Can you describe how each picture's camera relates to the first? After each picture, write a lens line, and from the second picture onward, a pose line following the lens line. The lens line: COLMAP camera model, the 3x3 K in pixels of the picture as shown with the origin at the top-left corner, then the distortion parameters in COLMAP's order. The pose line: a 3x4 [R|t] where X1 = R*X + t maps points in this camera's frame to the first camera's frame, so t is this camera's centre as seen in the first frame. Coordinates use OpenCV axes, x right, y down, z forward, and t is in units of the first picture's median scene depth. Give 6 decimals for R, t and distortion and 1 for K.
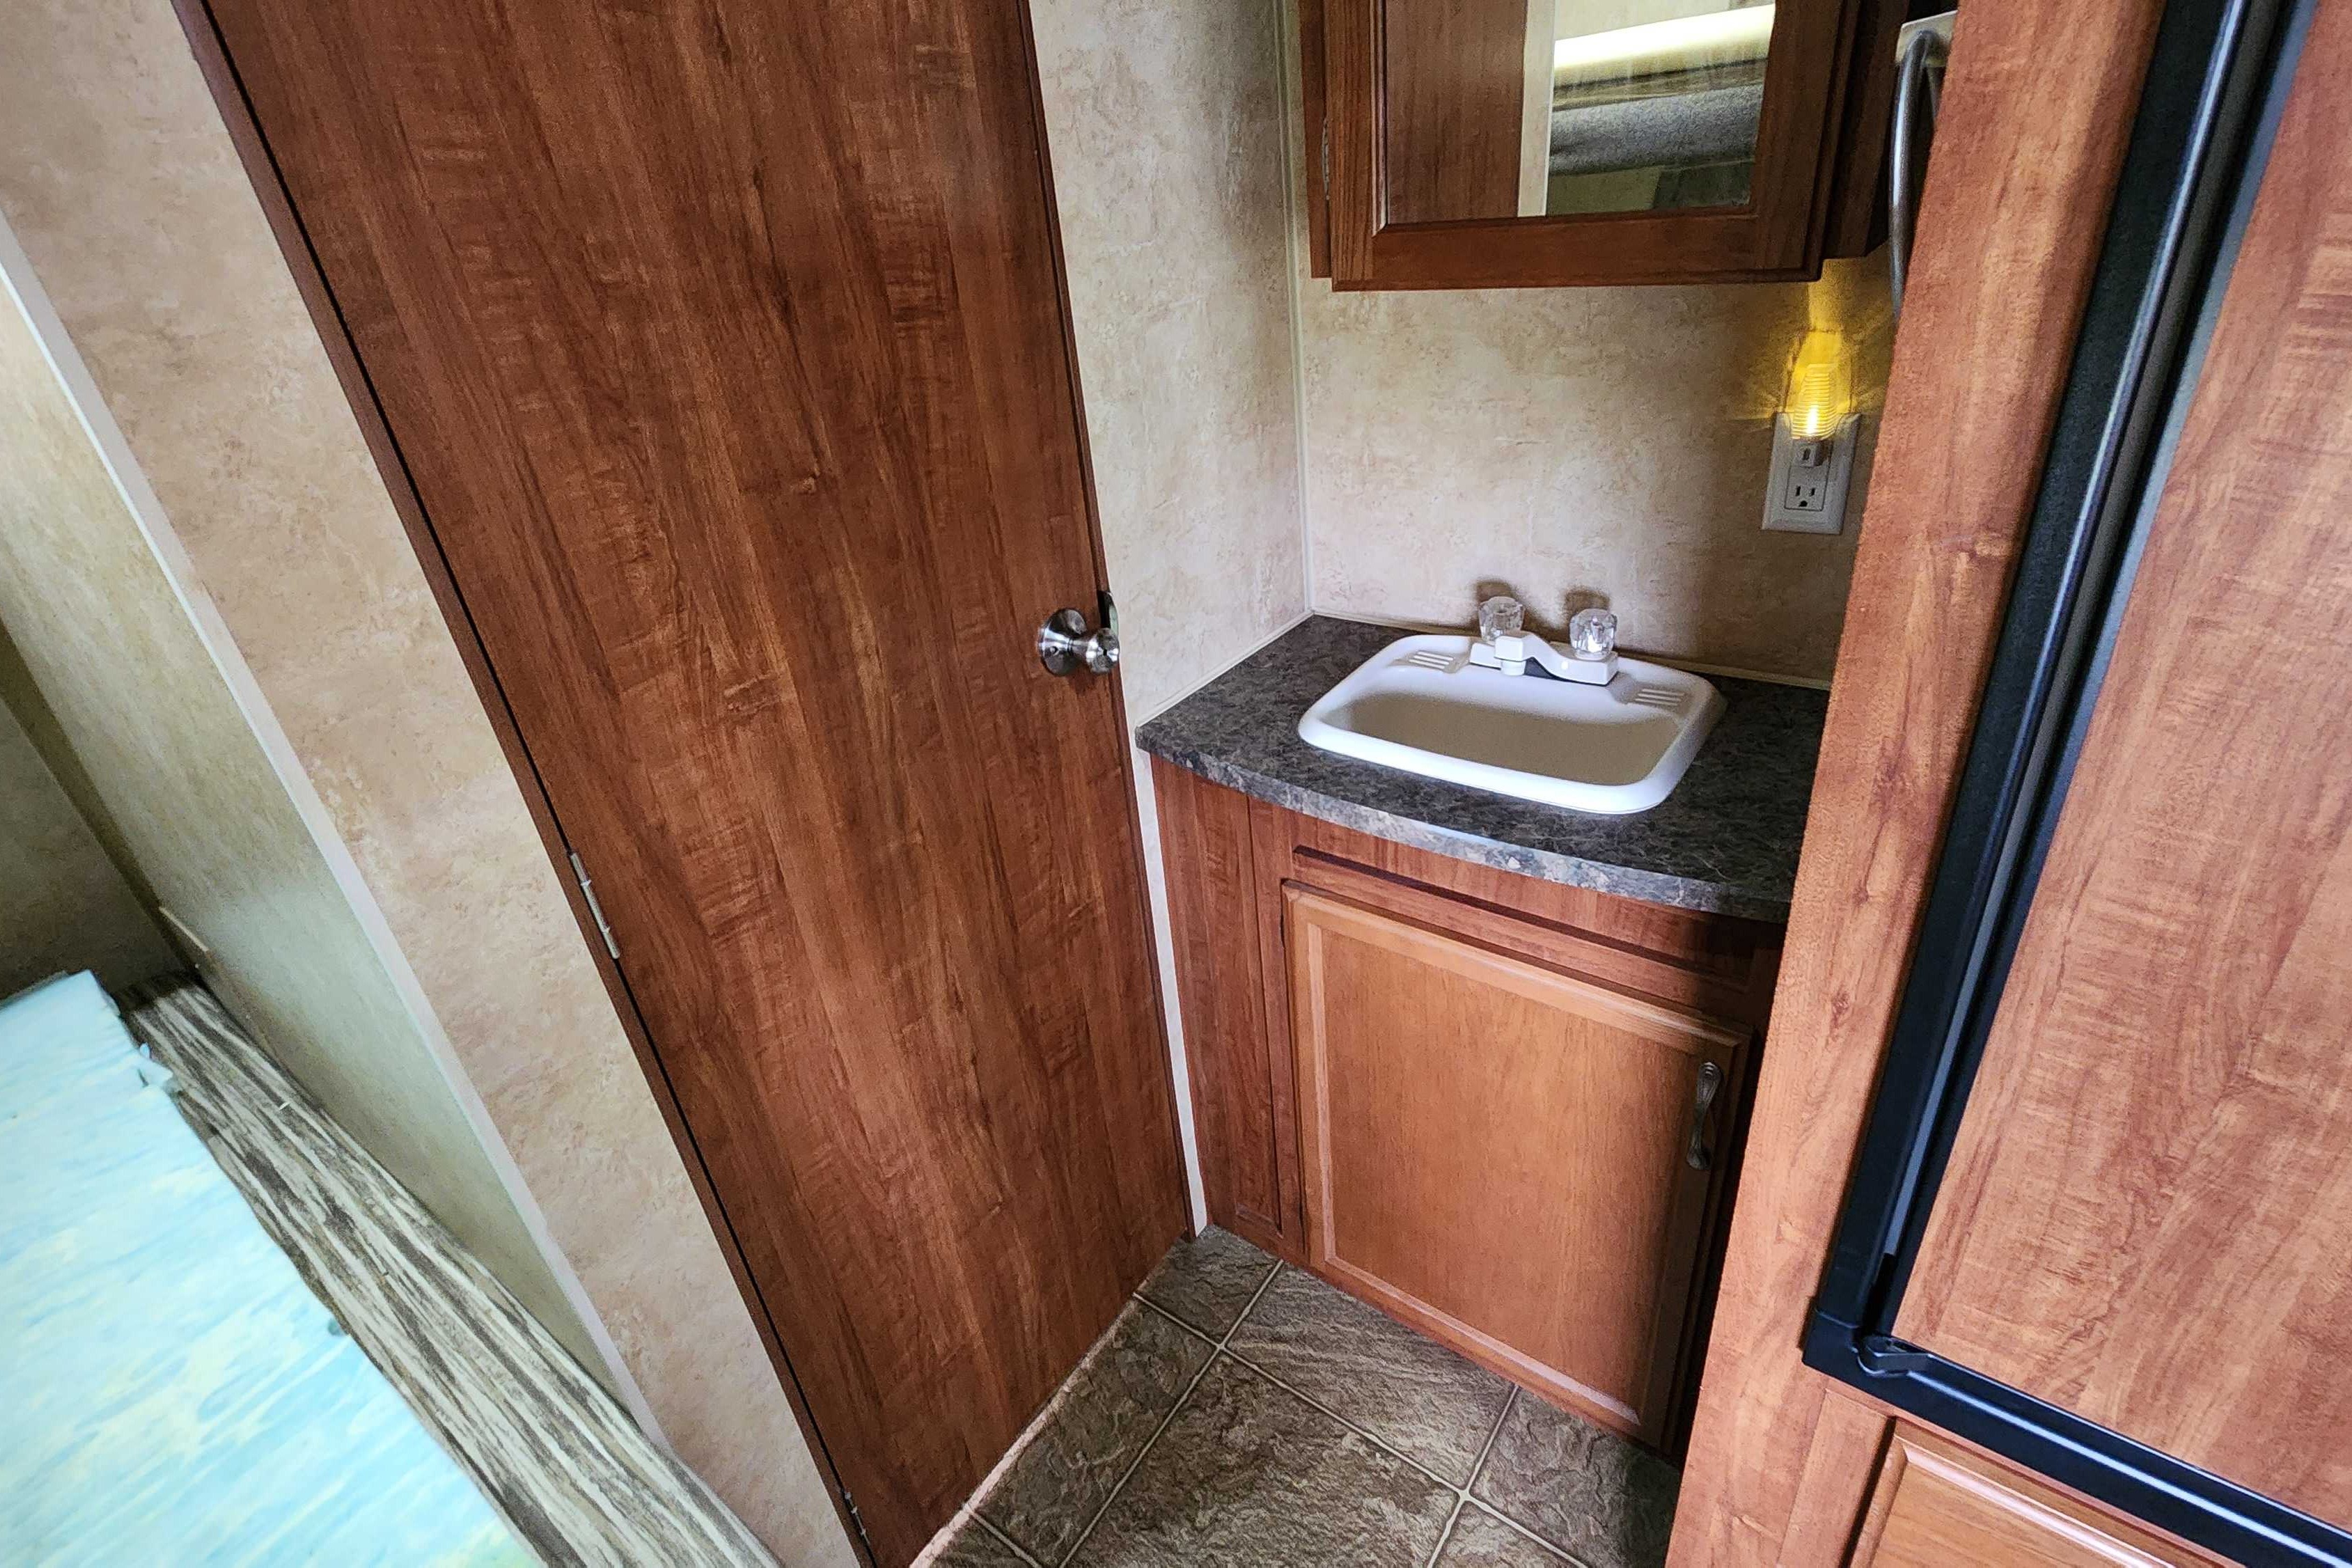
lens RADIAL K [[1135.0, 0, 1169.8], [0, 1135.0, 767.0], [0, 0, 1]] dist [0.012312, 0.001127]
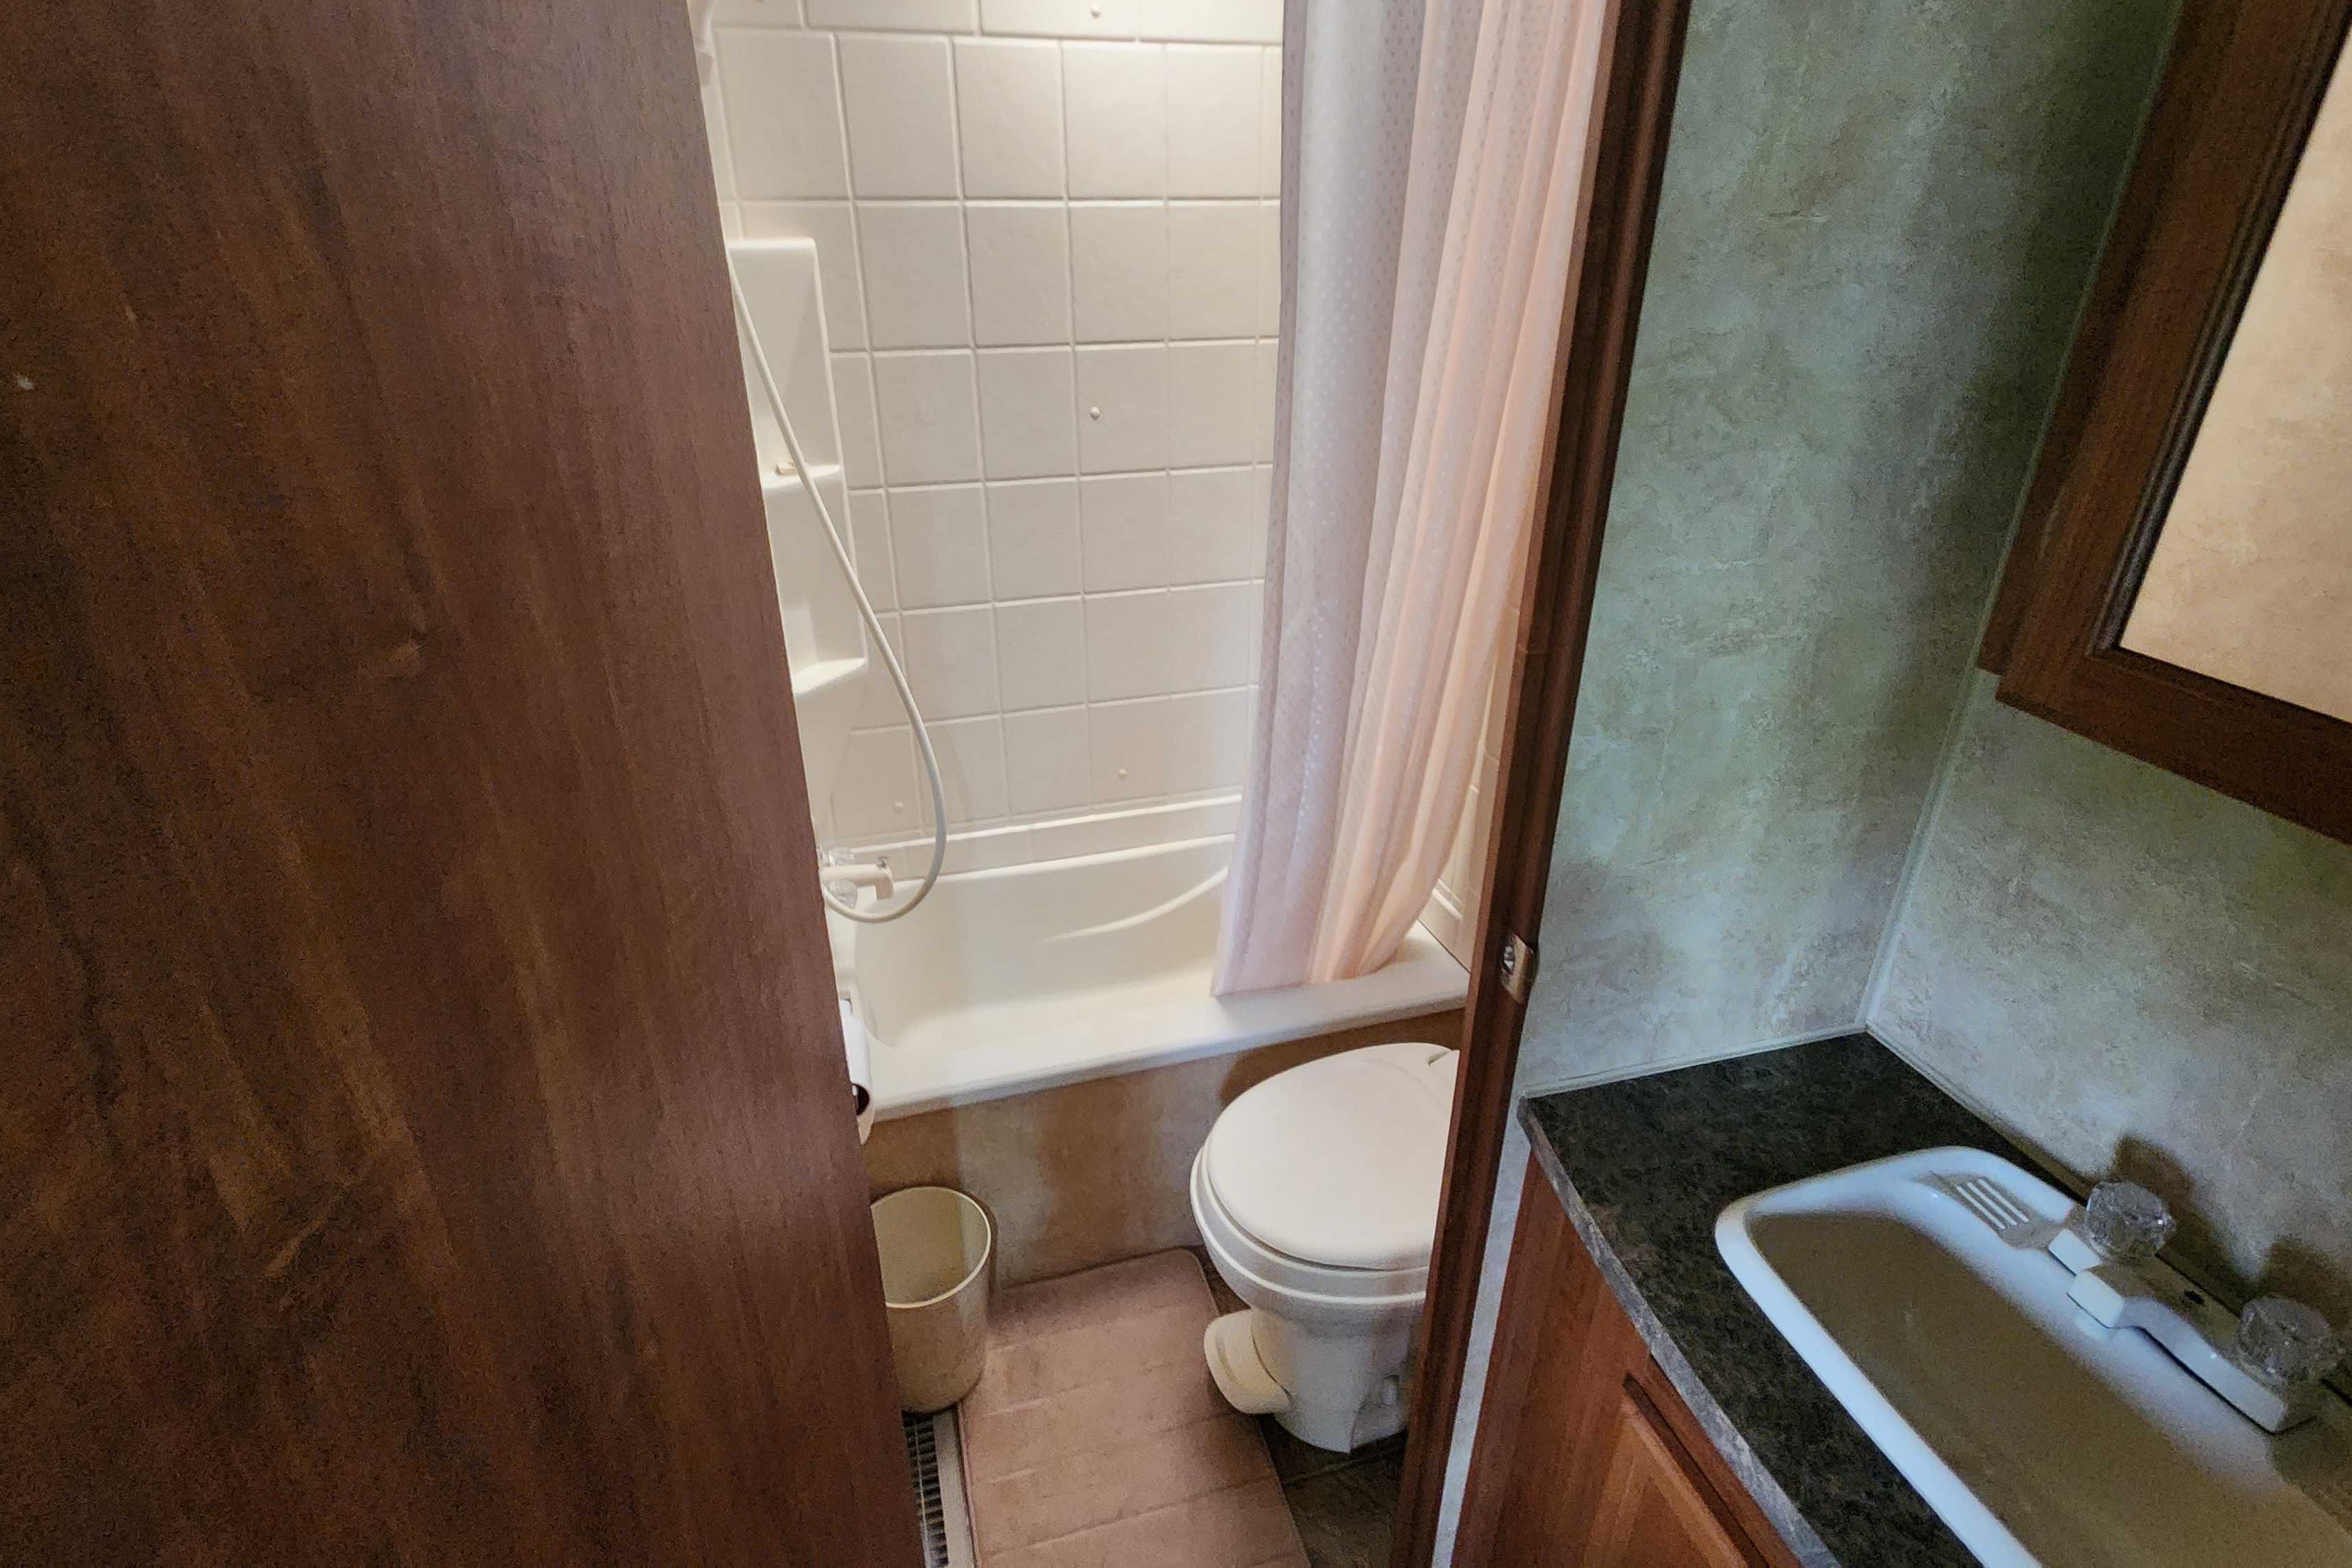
lens RADIAL K [[1155.6, 0, 1181.8], [0, 1155.6, 772.9], [0, 0, 1]] dist [0.002171, 0.000015]
pose [[0.798402, 0.354612, -0.486626, 0.099243], [-0.364556, 0.927904, 0.078056, -0.234558], [0.479222, 0.115082, 0.870116, 0.154309]]
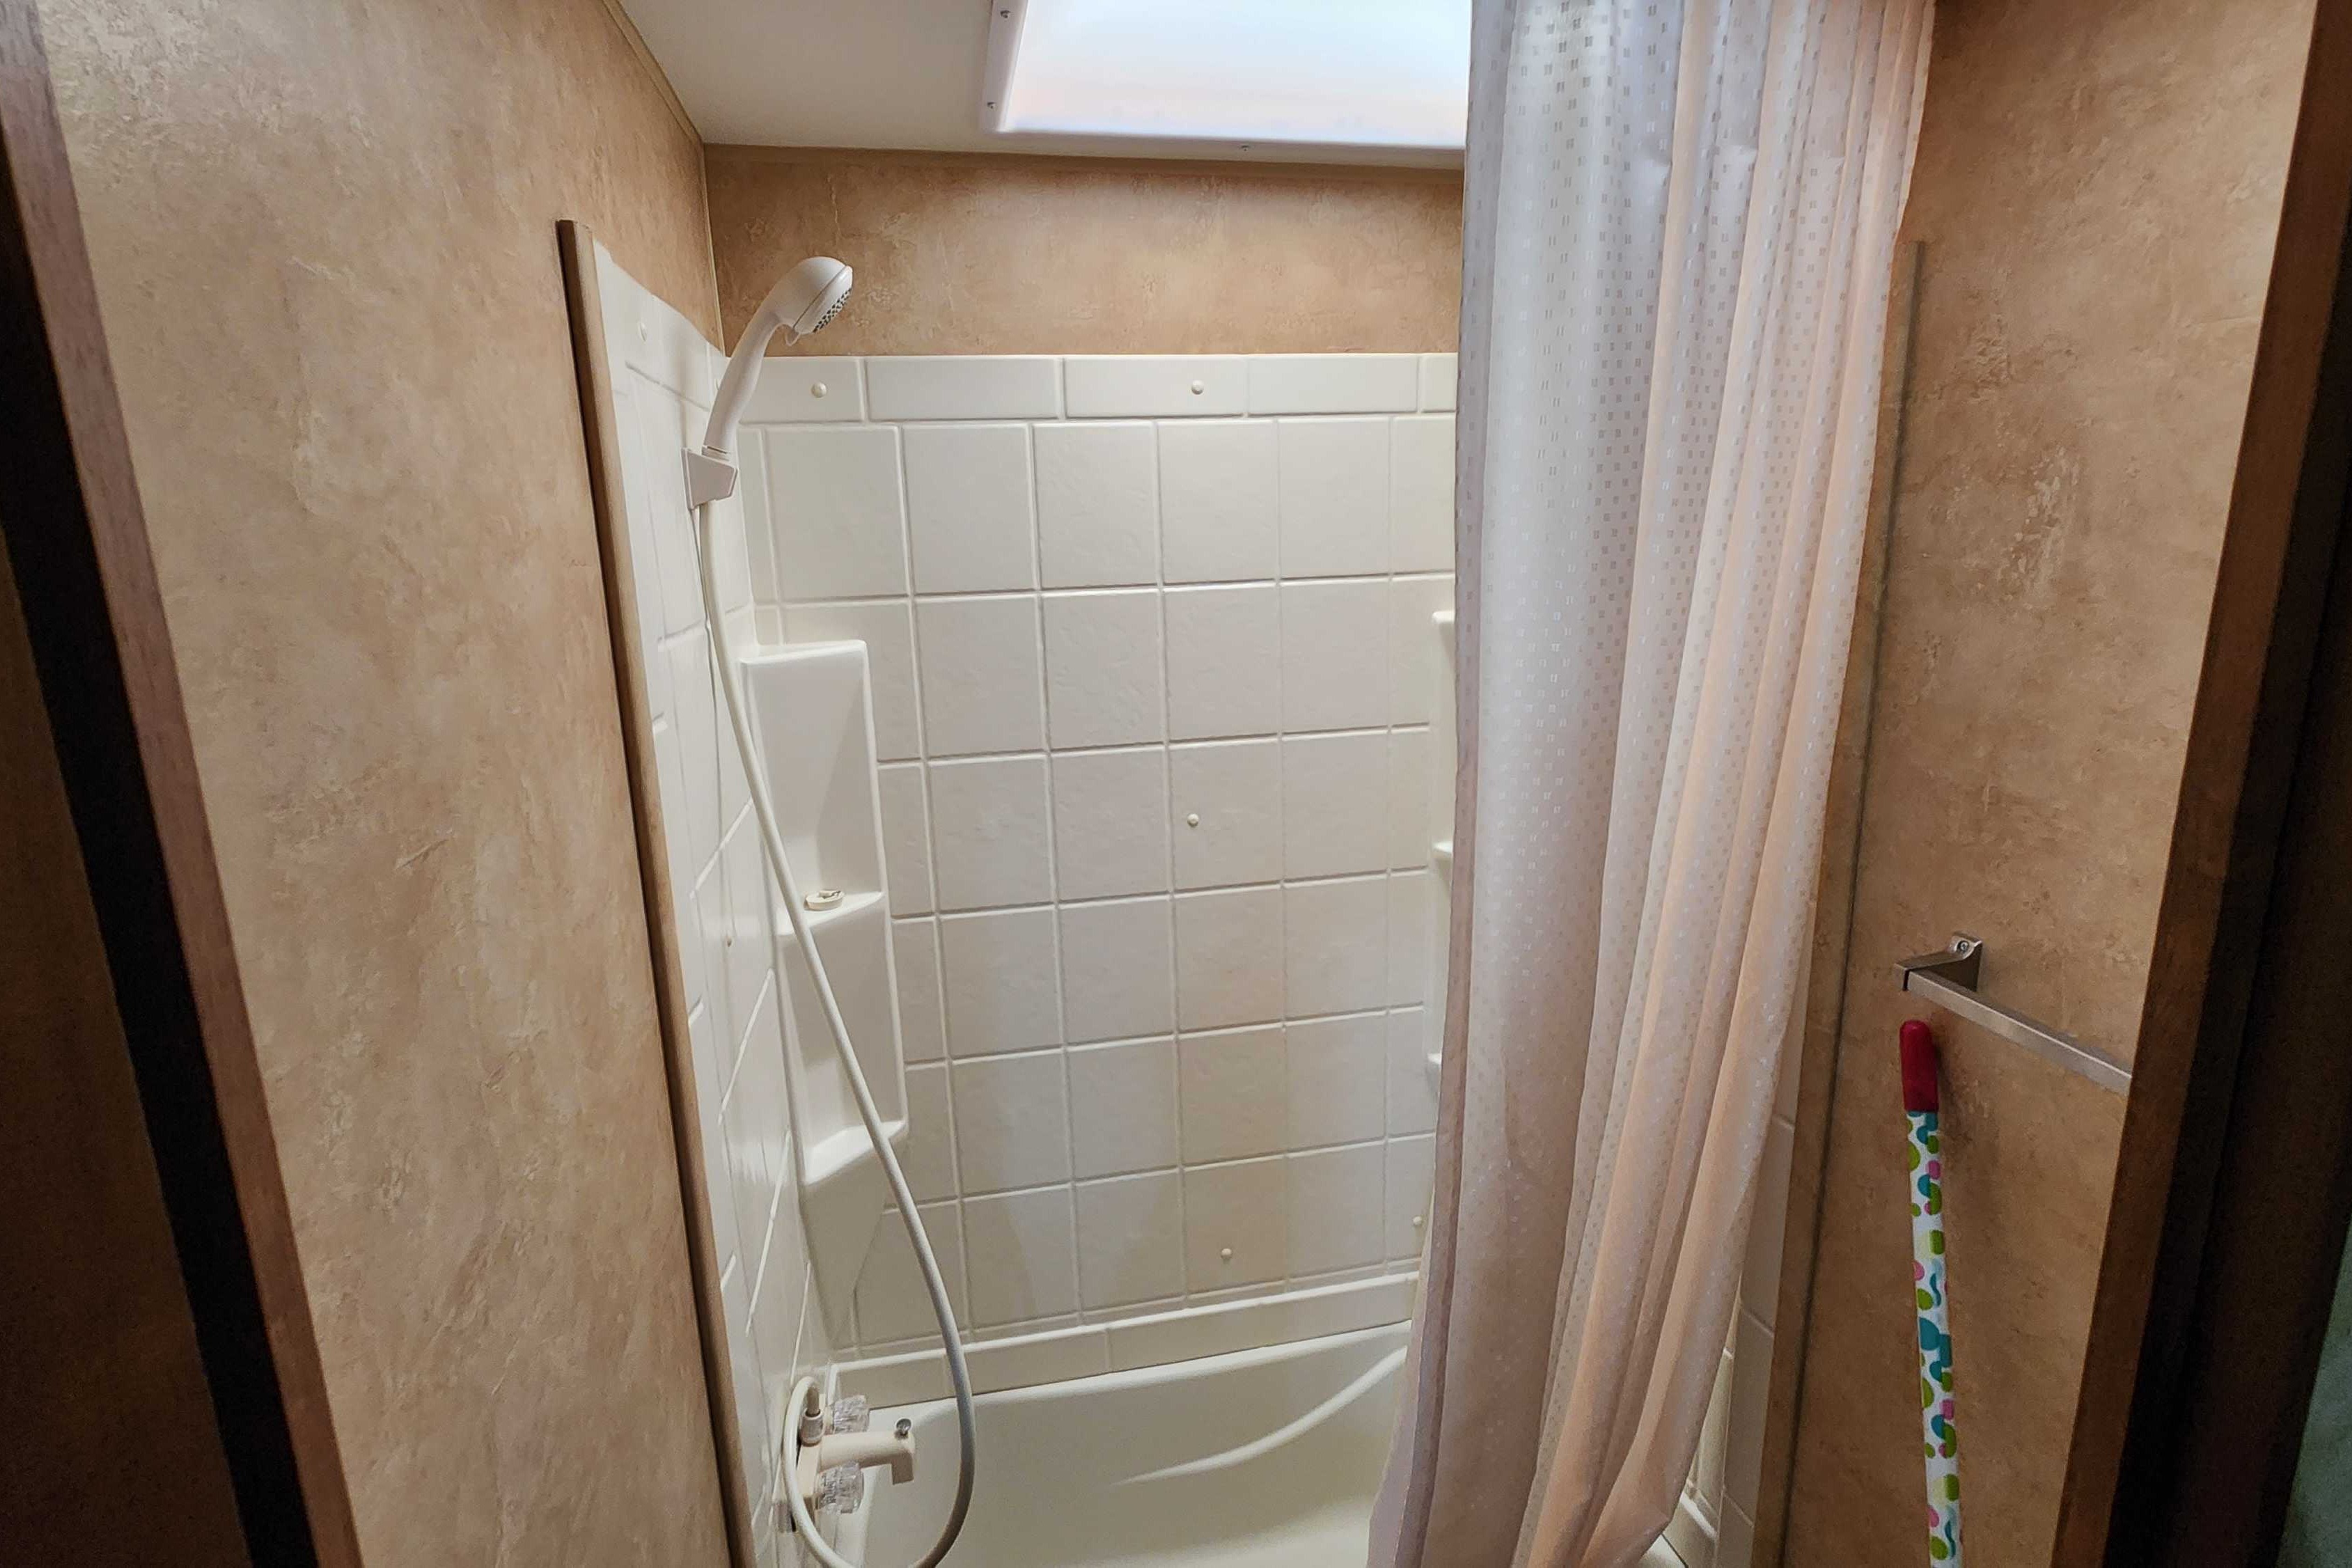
lens RADIAL K [[1146.3, 0, 1178.9], [0, 1146.3, 772.5], [0, 0, 1]] dist [0.001142, -0.000156]
pose [[0.748958, 0.224359, -0.623478, -0.156193], [-0.365191, 0.924894, -0.105864, -0.429016], [0.552900, 0.306976, 0.774641, 0.389253]]
